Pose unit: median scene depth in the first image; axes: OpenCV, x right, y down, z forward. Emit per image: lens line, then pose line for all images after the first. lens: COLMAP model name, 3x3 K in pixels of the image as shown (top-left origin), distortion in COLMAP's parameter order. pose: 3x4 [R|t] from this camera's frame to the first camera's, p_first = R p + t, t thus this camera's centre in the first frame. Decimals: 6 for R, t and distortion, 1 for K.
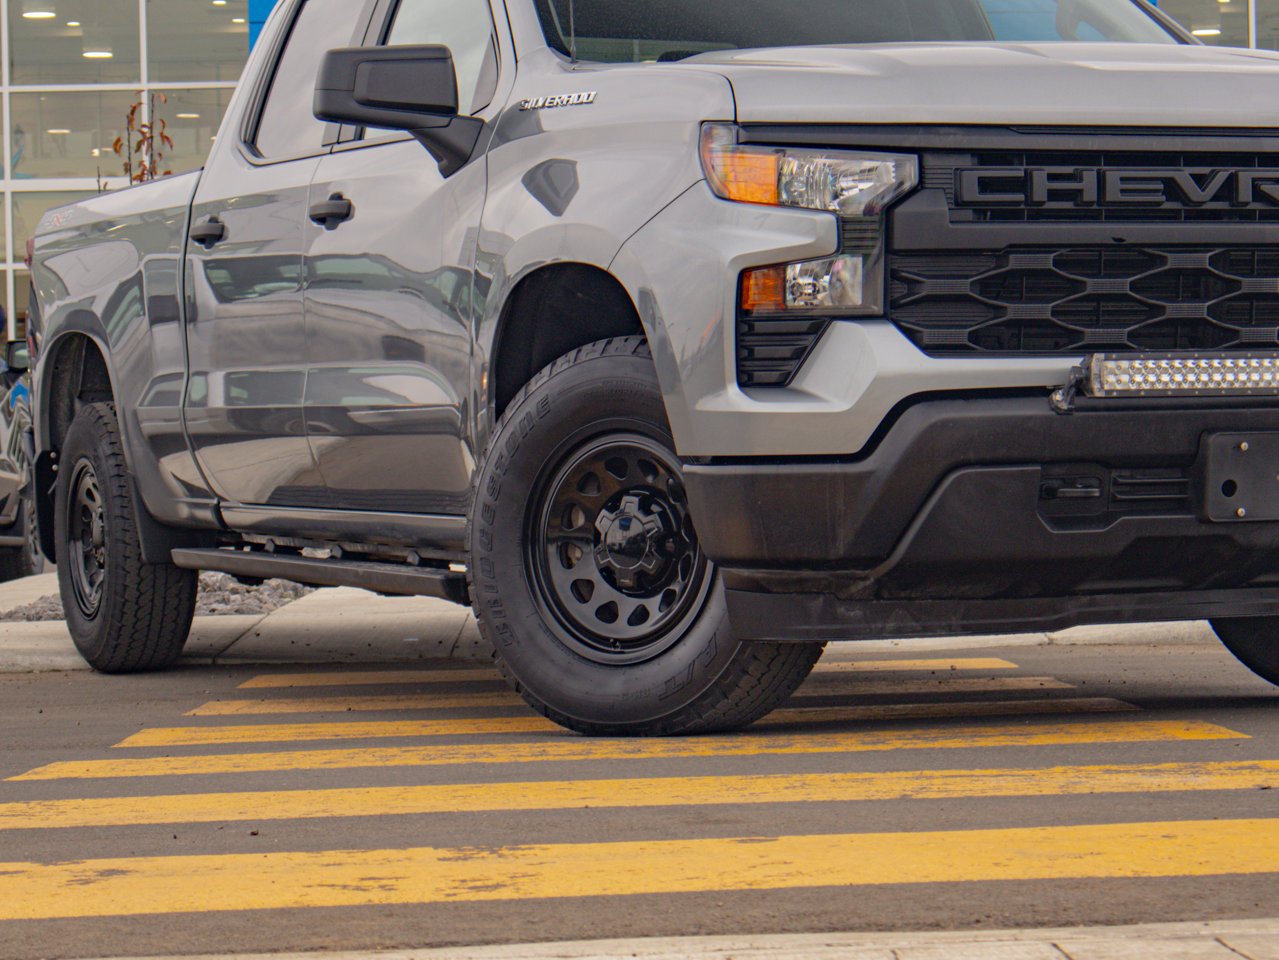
lens RADIAL K [[3734.8, 0, 635.5], [0, 3734.8, 483.2], [0, 0, 1]] dist [-0.030906, 0.000000]
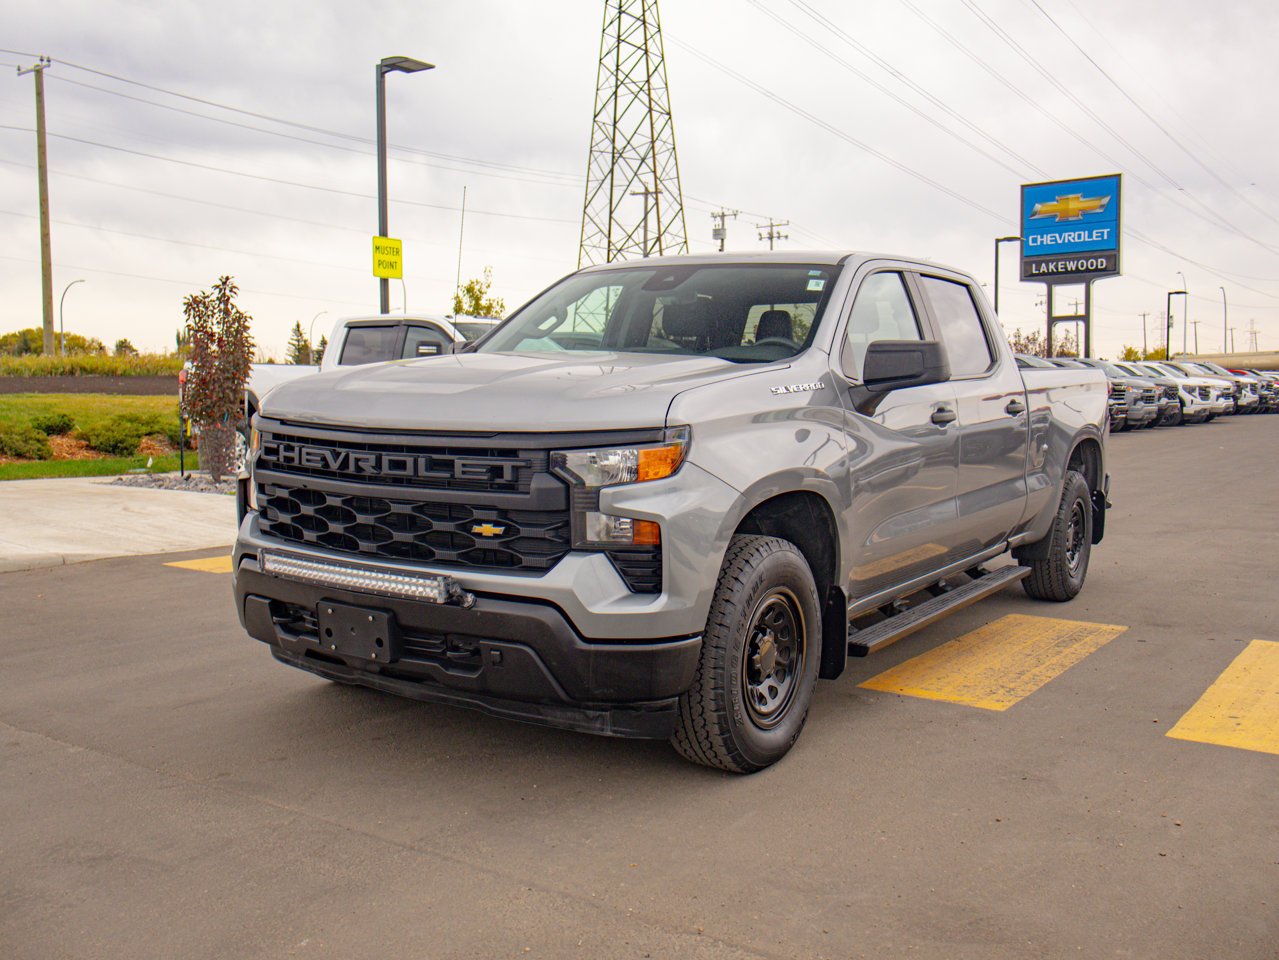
lens RADIAL K [[1237.7, 0, 625.0], [0, 1237.7, 479.4], [0, 0, 1]] dist [0.030416, 0.000000]
pose [[0.553319, 0.109612, -0.825726, 0.707423], [-0.040376, 0.993668, 0.104850, -0.136792], [0.831990, -0.024676, 0.554241, 0.787847]]
